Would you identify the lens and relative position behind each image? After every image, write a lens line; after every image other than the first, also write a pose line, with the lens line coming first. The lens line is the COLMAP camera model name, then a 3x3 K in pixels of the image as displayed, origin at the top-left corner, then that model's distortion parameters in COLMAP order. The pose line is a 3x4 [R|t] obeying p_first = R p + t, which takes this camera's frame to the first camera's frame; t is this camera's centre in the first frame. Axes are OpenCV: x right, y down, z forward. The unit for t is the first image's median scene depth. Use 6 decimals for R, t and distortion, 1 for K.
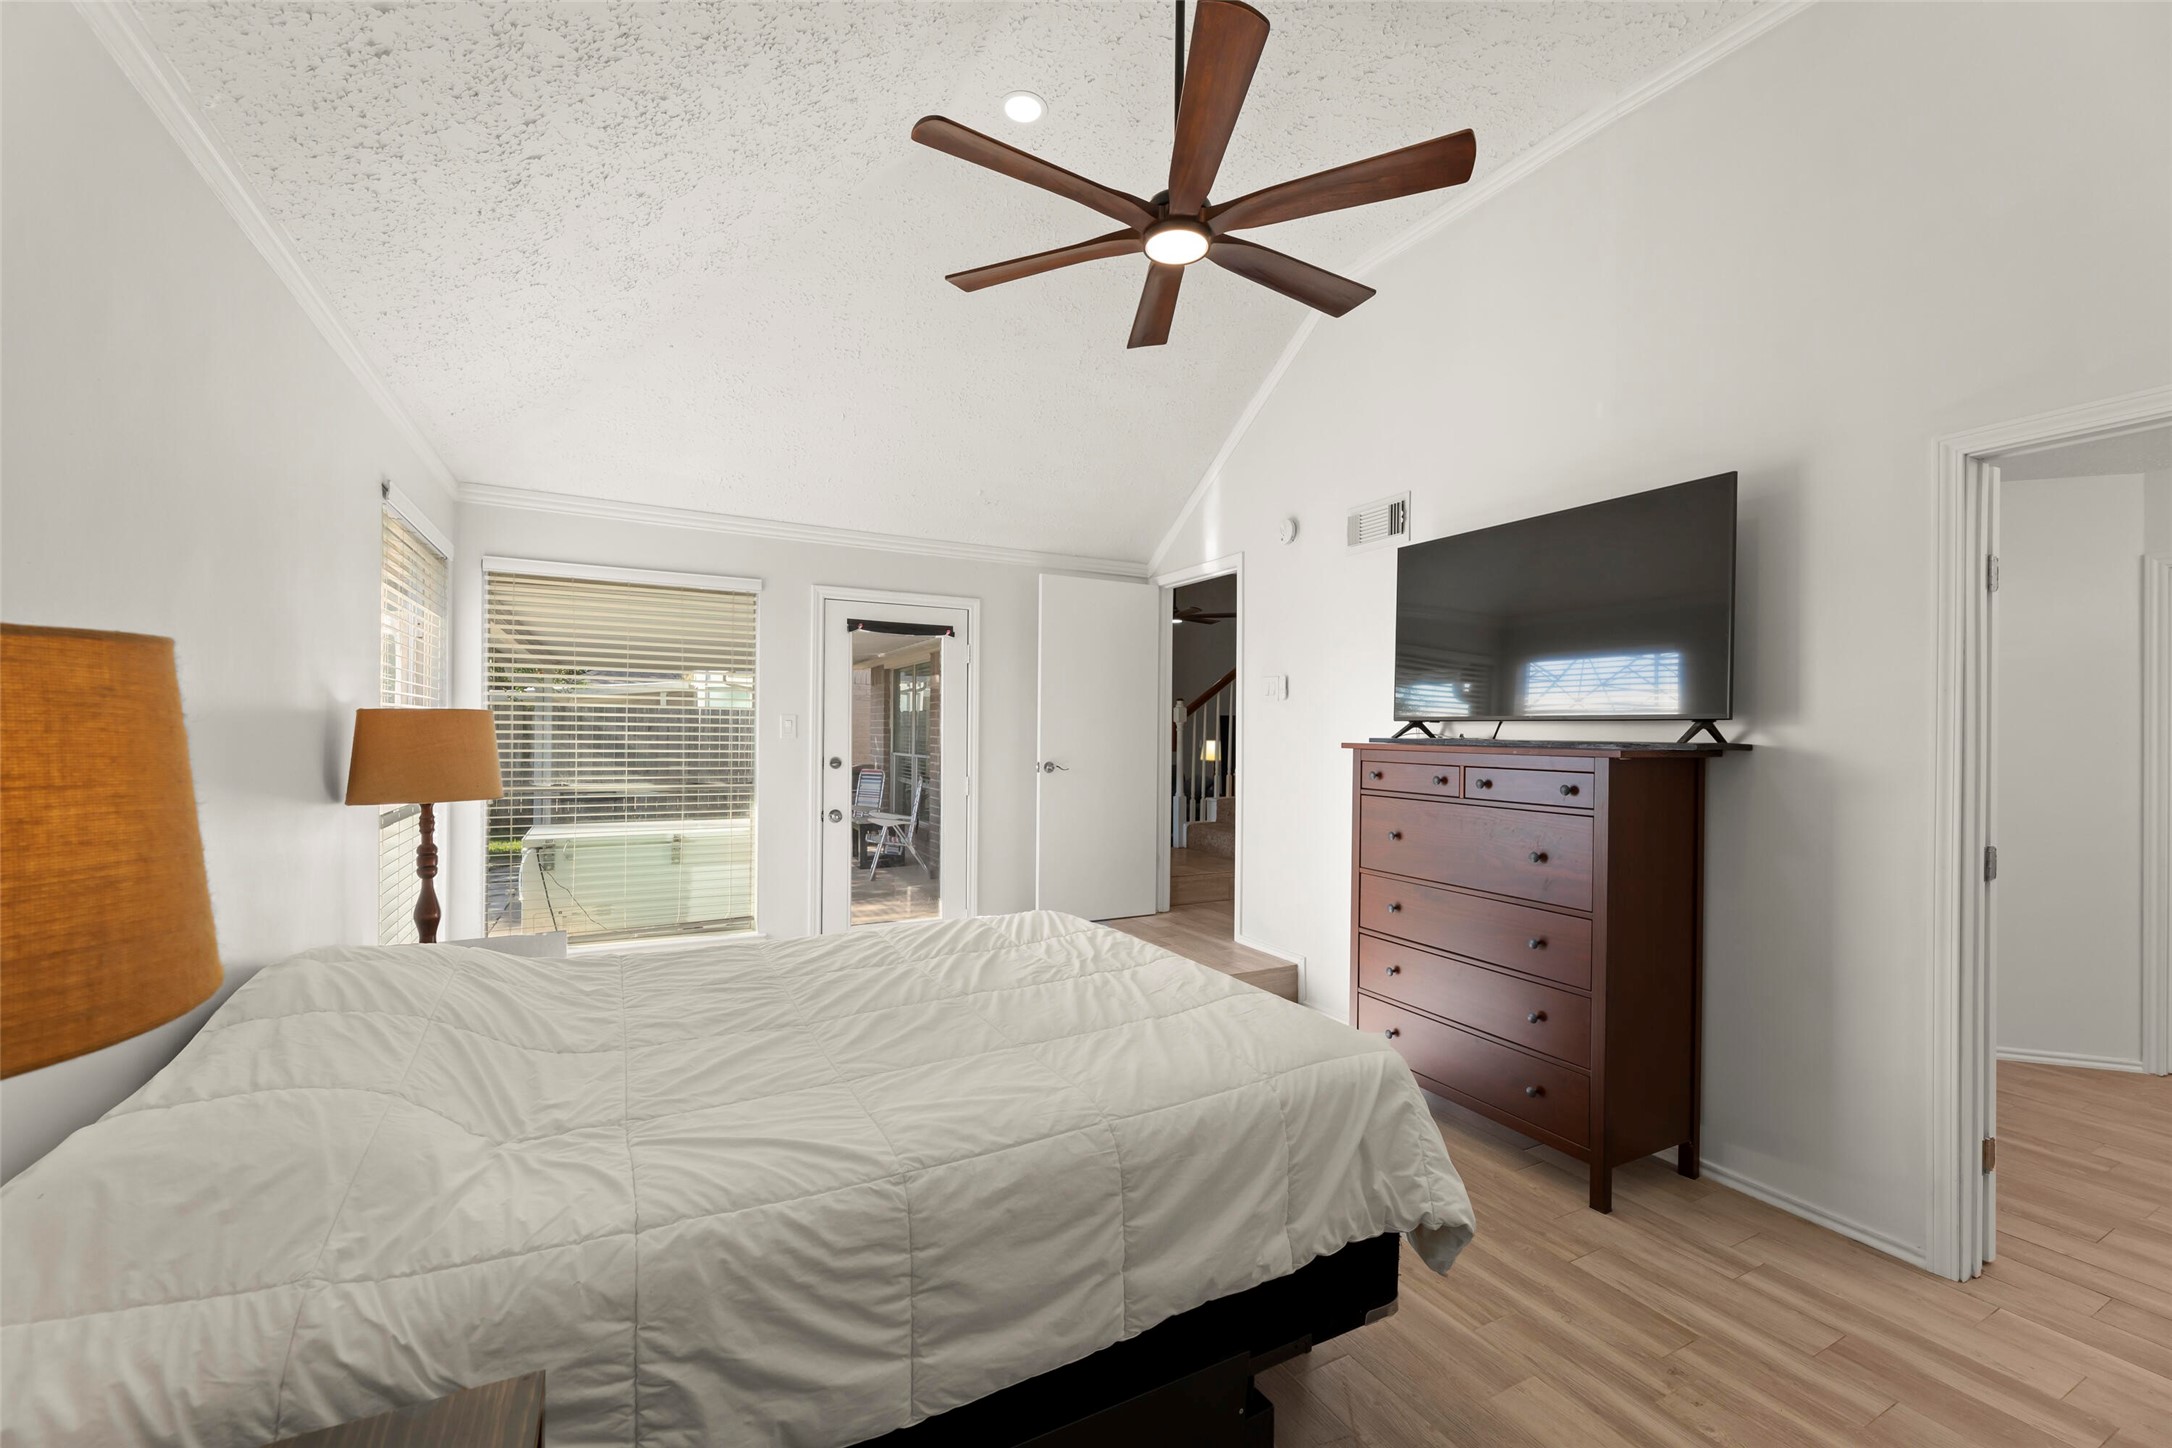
lens RADIAL K [[869.6, 0, 1078.7], [0, 869.6, 727.1], [0, 0, 1]] dist [-0.000059, 0.000238]
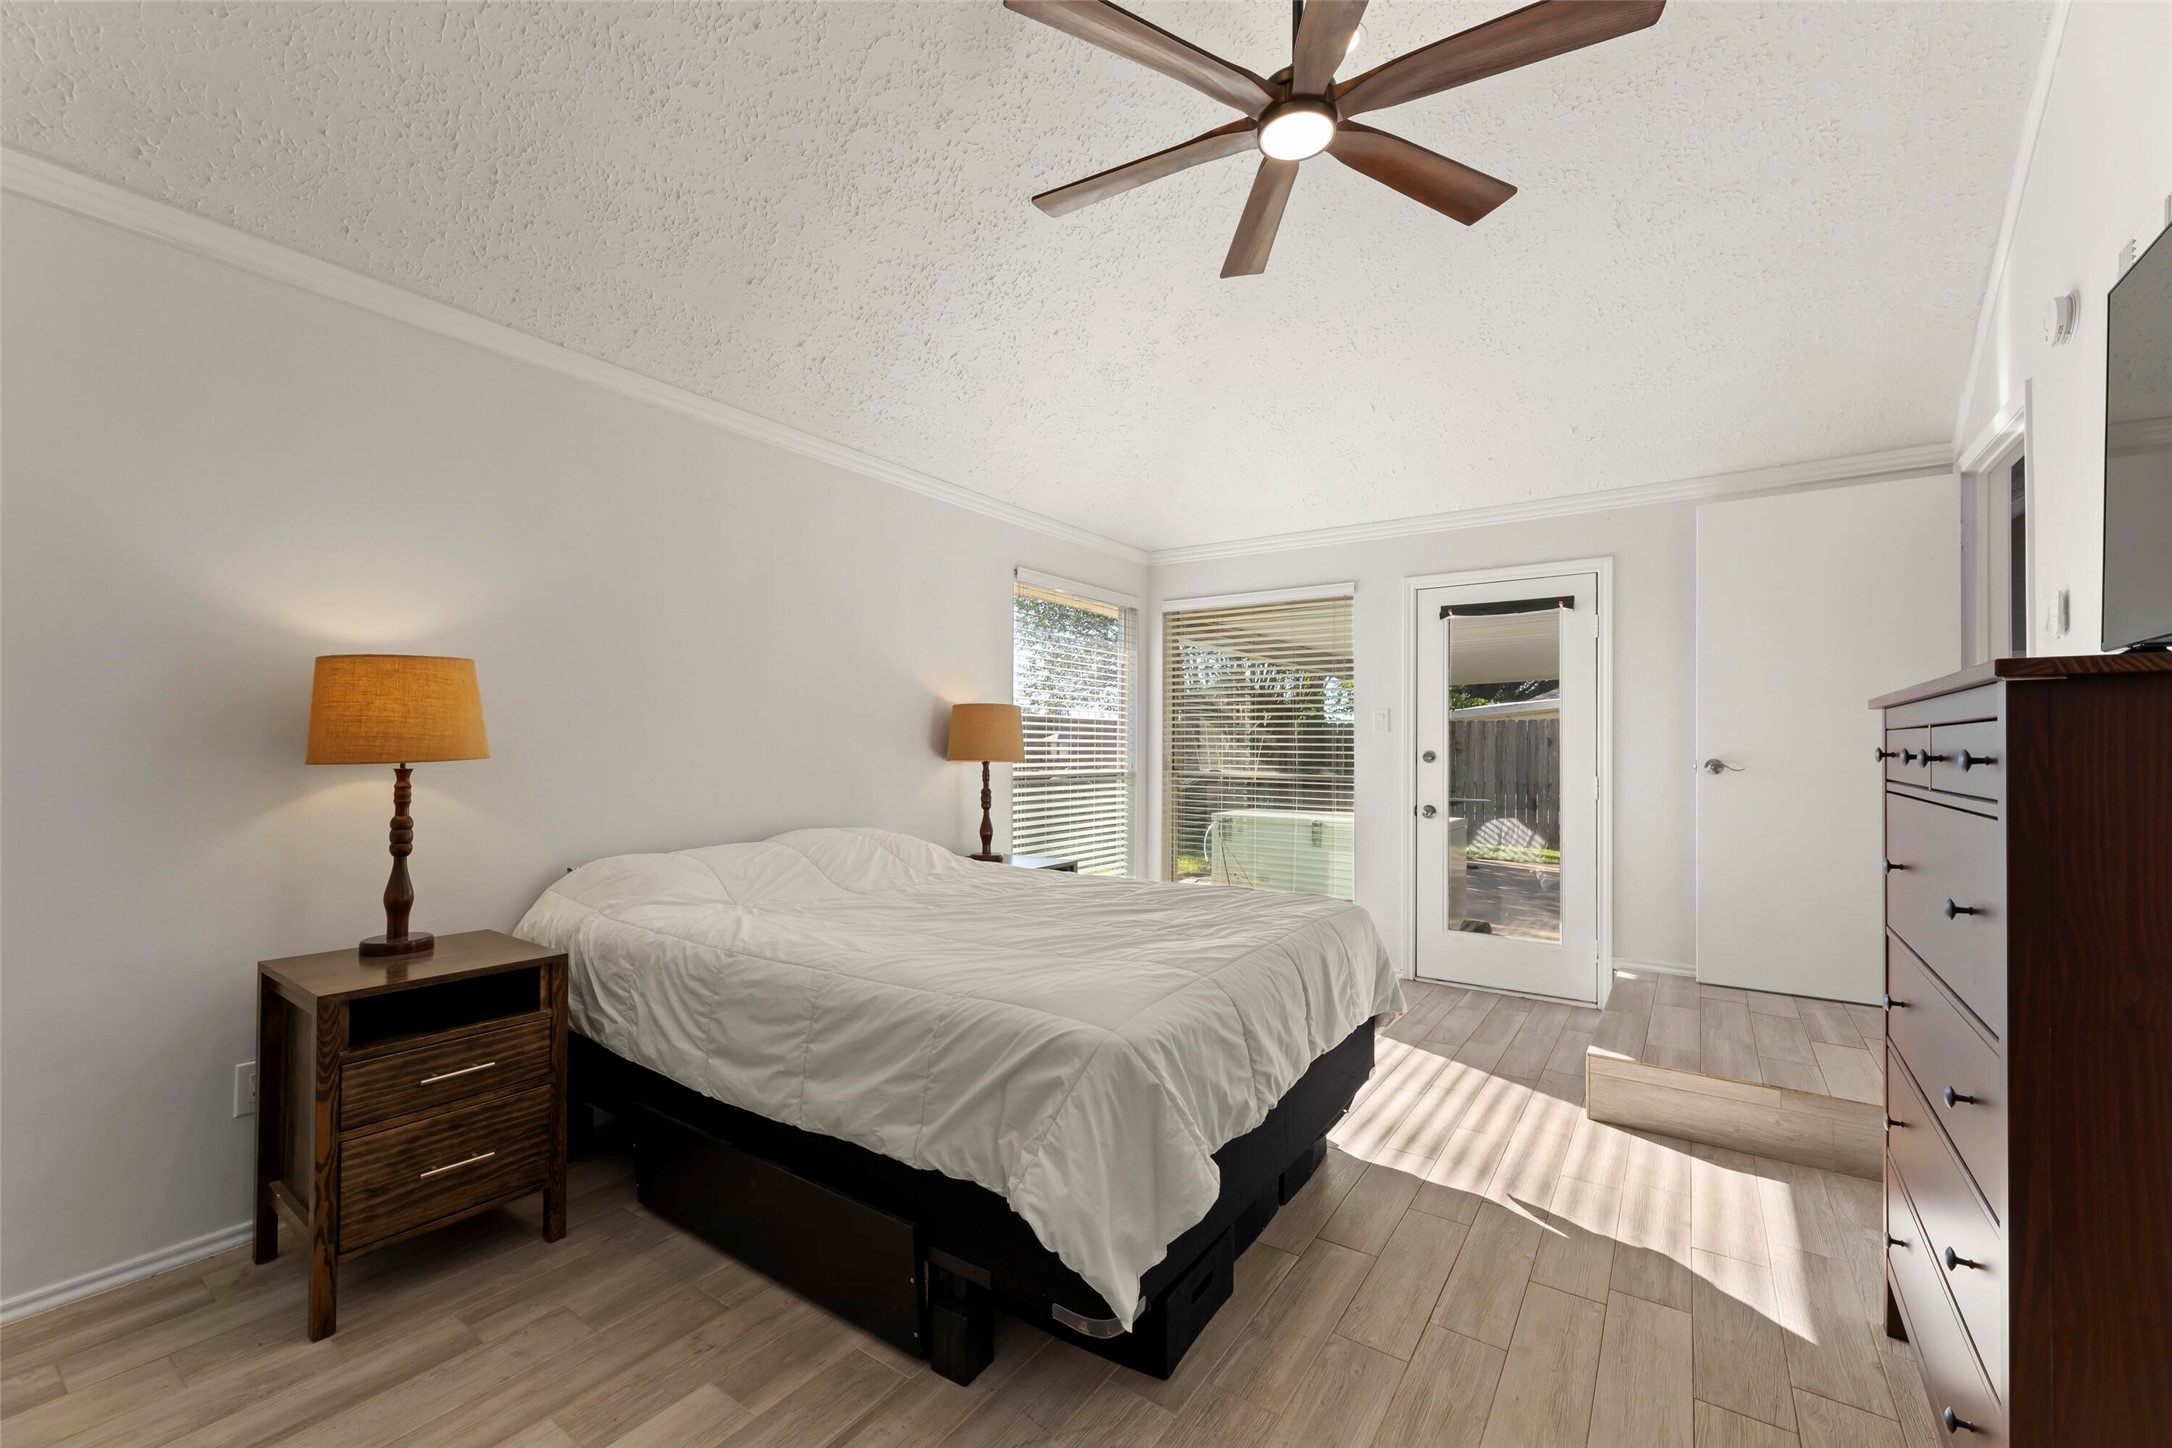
lens RADIAL K [[881.7, 0, 1098.0], [0, 881.7, 733.2], [0, 0, 1]] dist [0.000981, 0.000103]
pose [[0.466048, -0.023555, -0.884446, 1.036614], [0.003689, 0.999689, -0.024680, 0.094459], [0.884752, 0.008239, 0.465990, 0.539932]]
